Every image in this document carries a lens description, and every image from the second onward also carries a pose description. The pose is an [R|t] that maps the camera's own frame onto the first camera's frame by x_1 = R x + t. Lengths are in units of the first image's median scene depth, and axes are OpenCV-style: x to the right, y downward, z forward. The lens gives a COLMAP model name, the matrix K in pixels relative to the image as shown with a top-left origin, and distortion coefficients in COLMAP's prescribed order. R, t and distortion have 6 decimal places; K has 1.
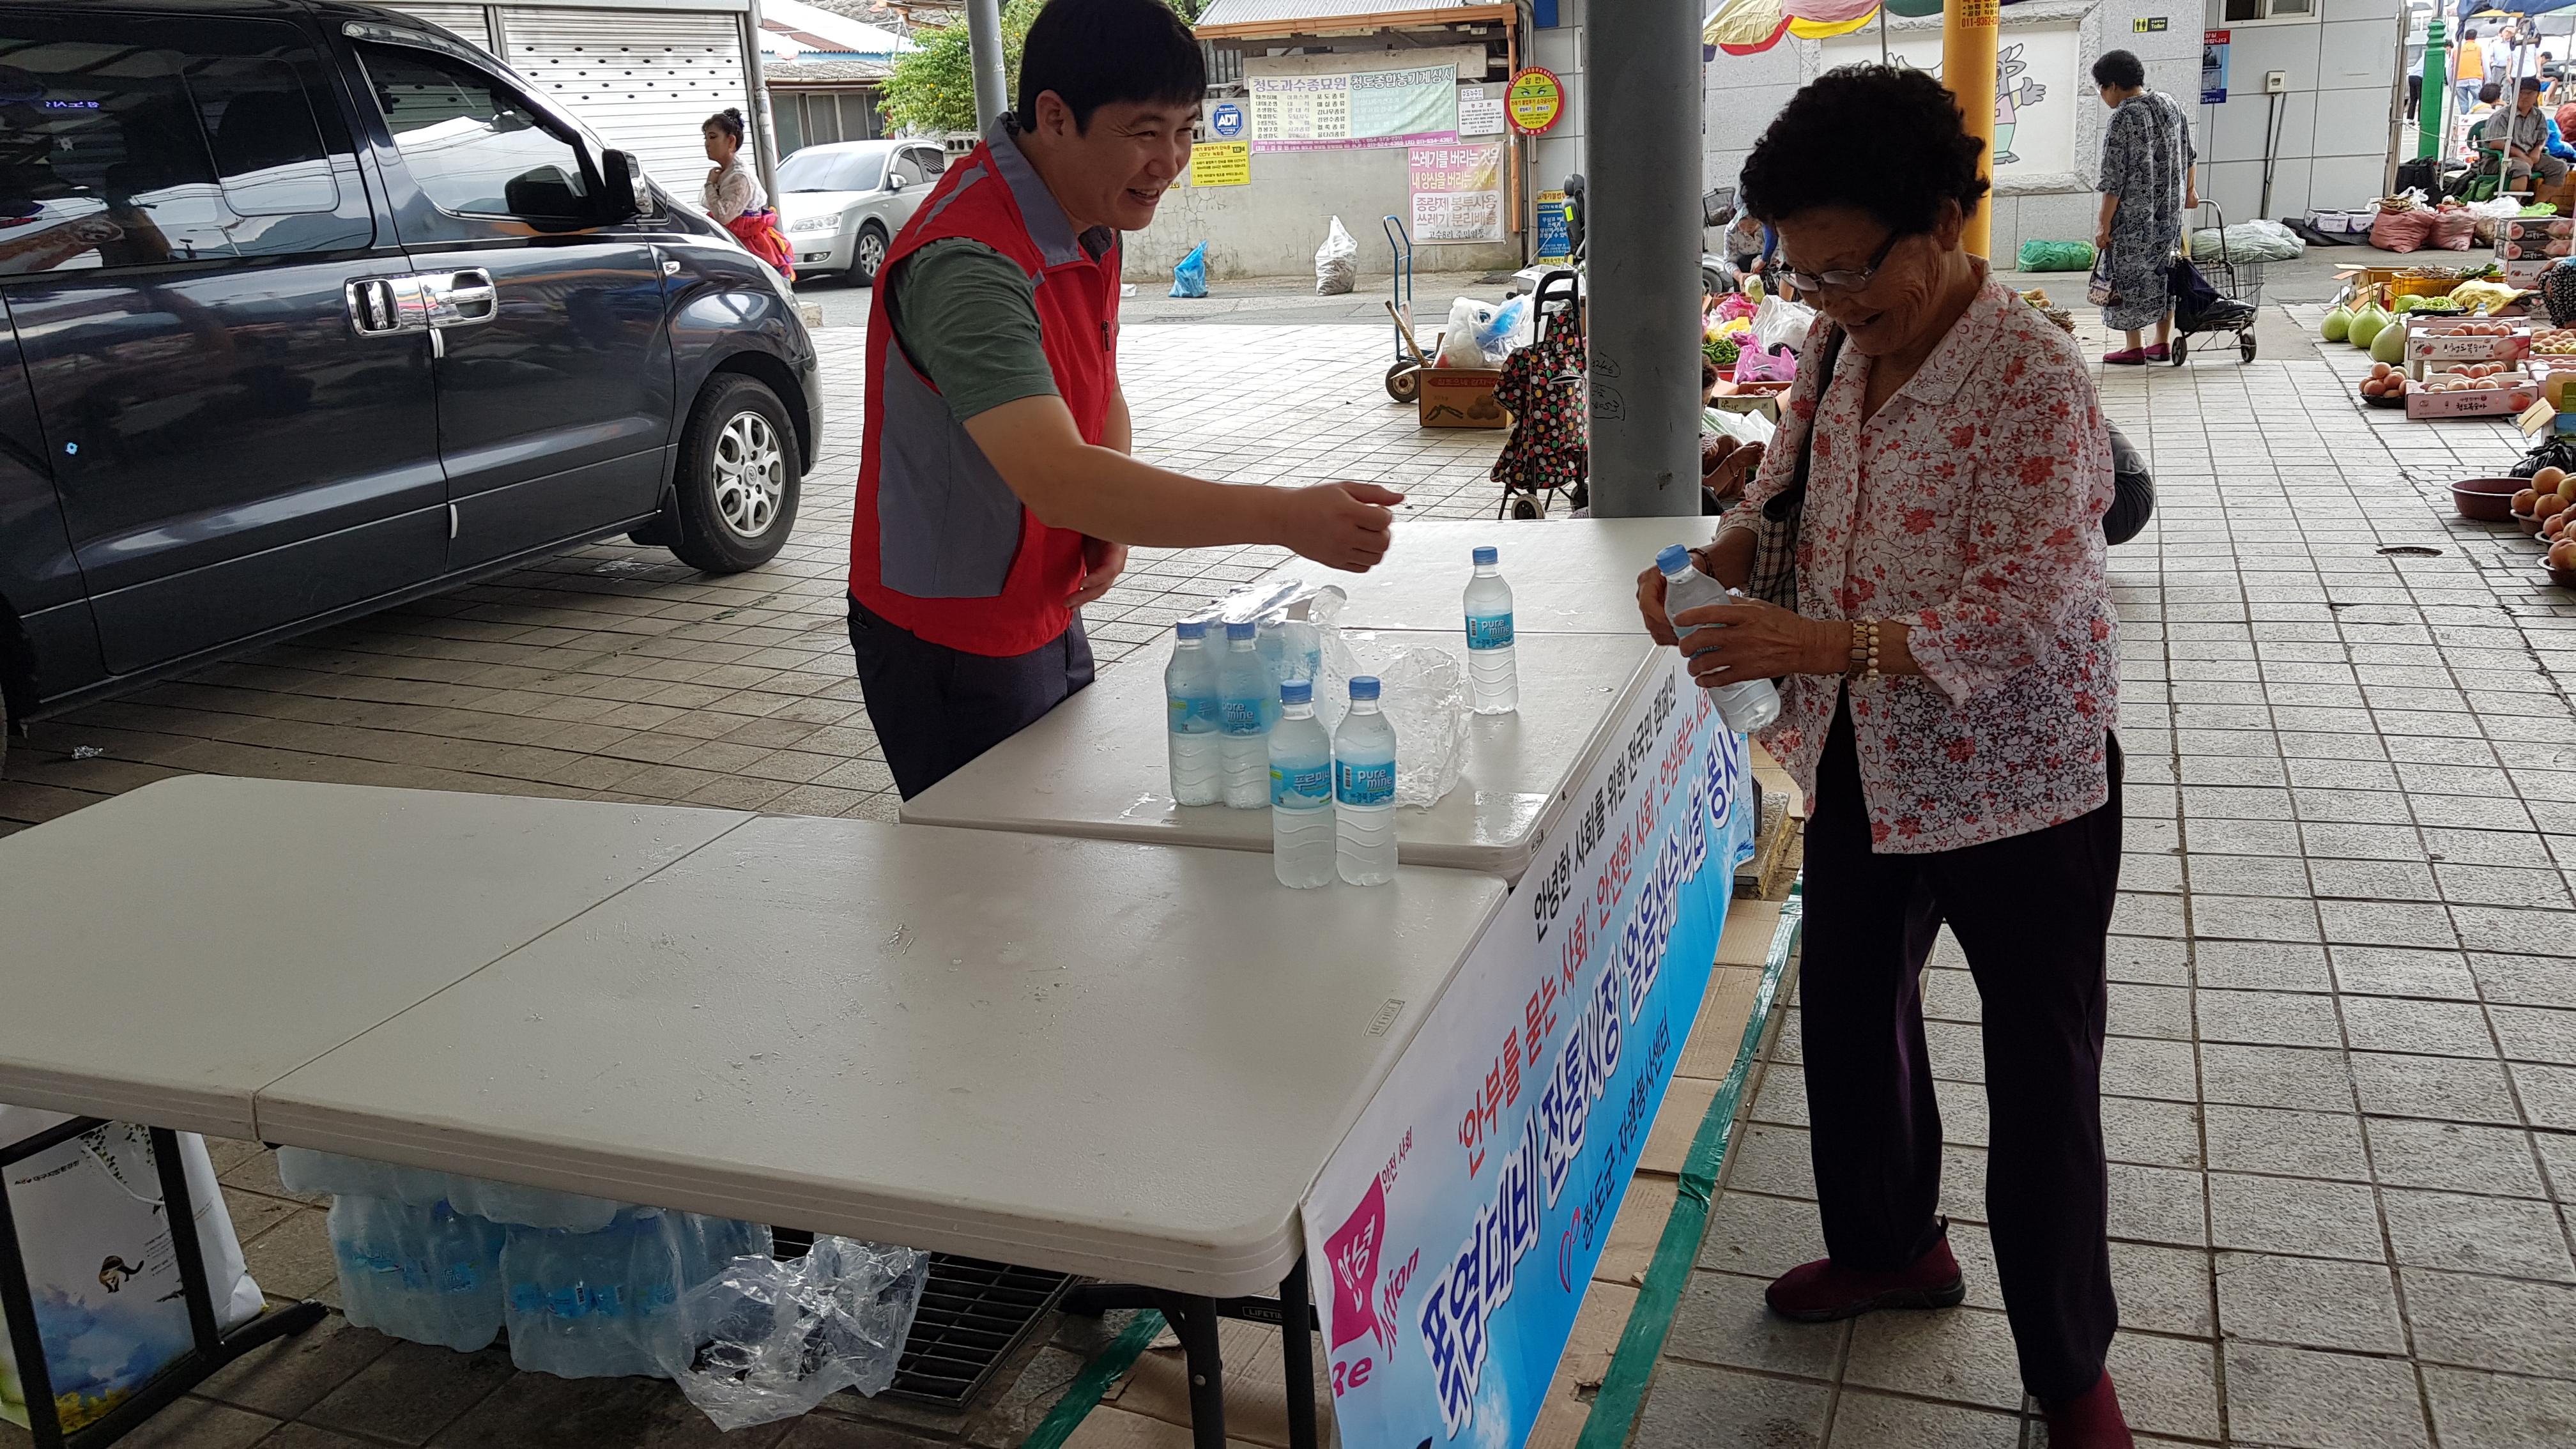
lens RADIAL K [[1977.0, 0, 1289.2], [0, 1977.0, 738.6], [0, 0, 1]] dist [0.000311, -0.073711]
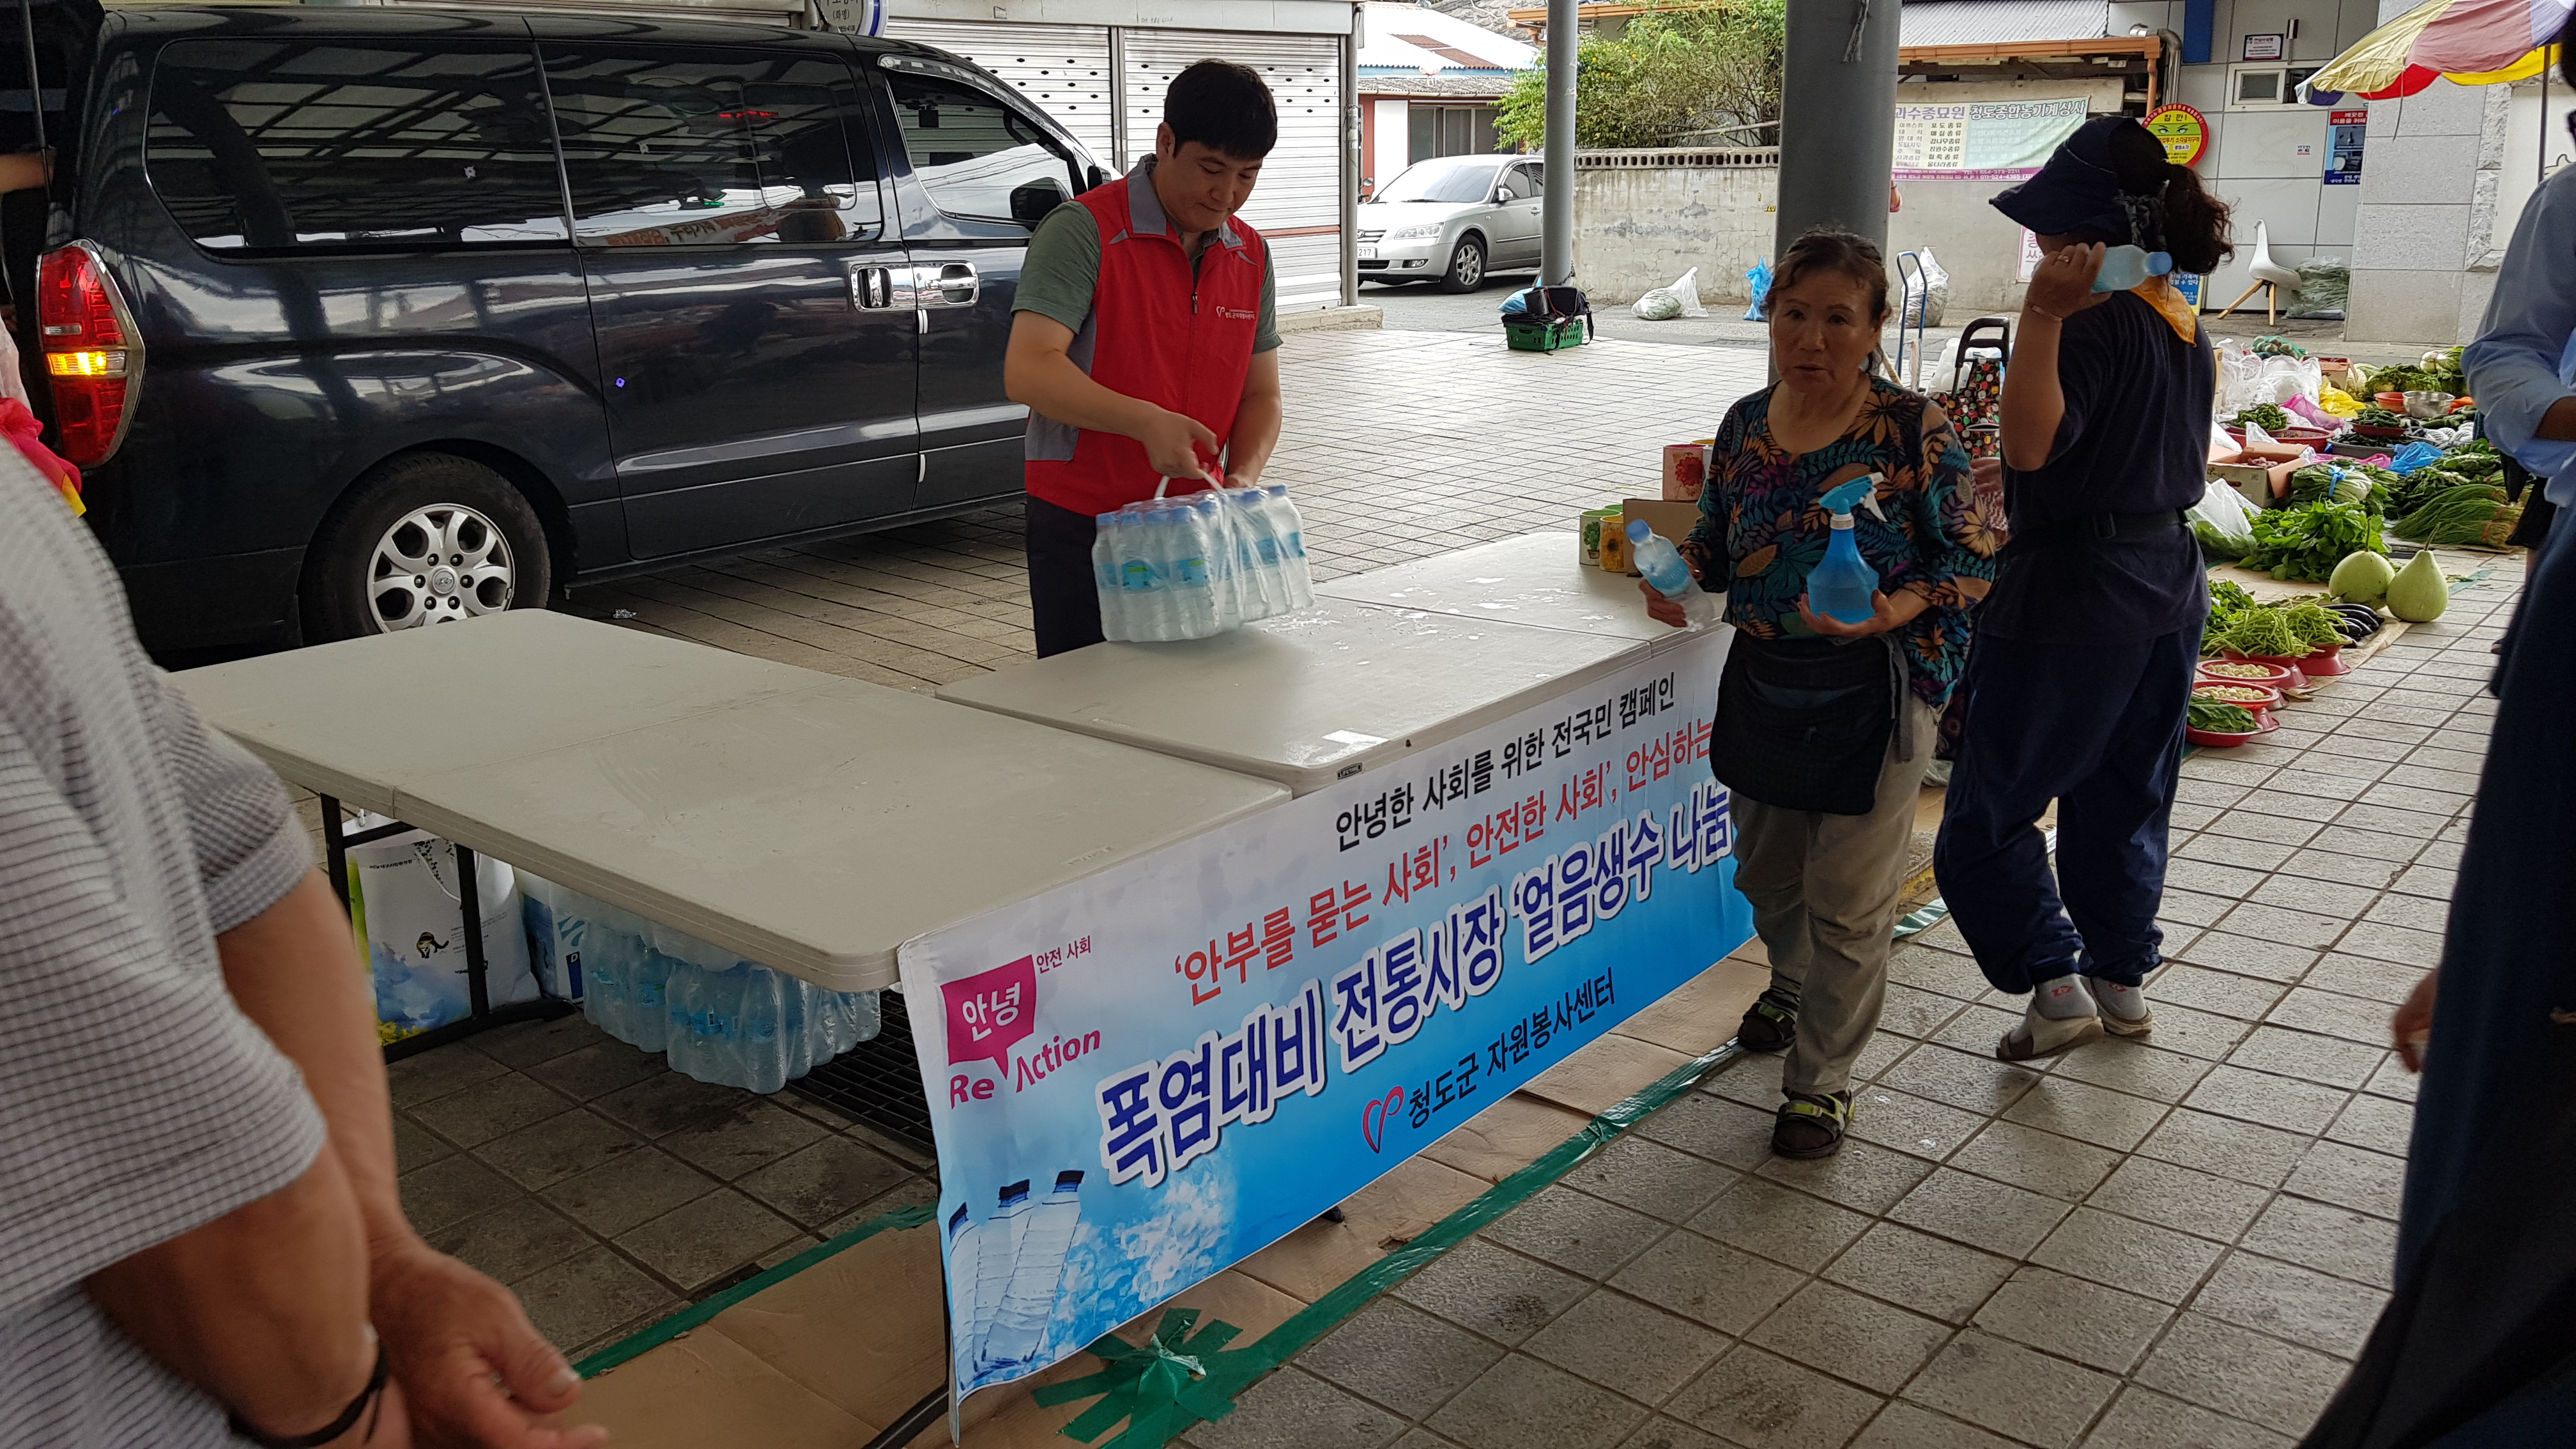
lens RADIAL K [[2061.3, 0, 1288.0], [0, 2061.3, 724.5], [0, 0, 1]] dist [0.056417, -0.259058]
pose [[0.929684, 0.127217, -0.345692, 0.194349], [-0.133897, 0.990985, 0.004595, 0.007910], [0.343160, 0.042015, 0.938337, -0.087091]]
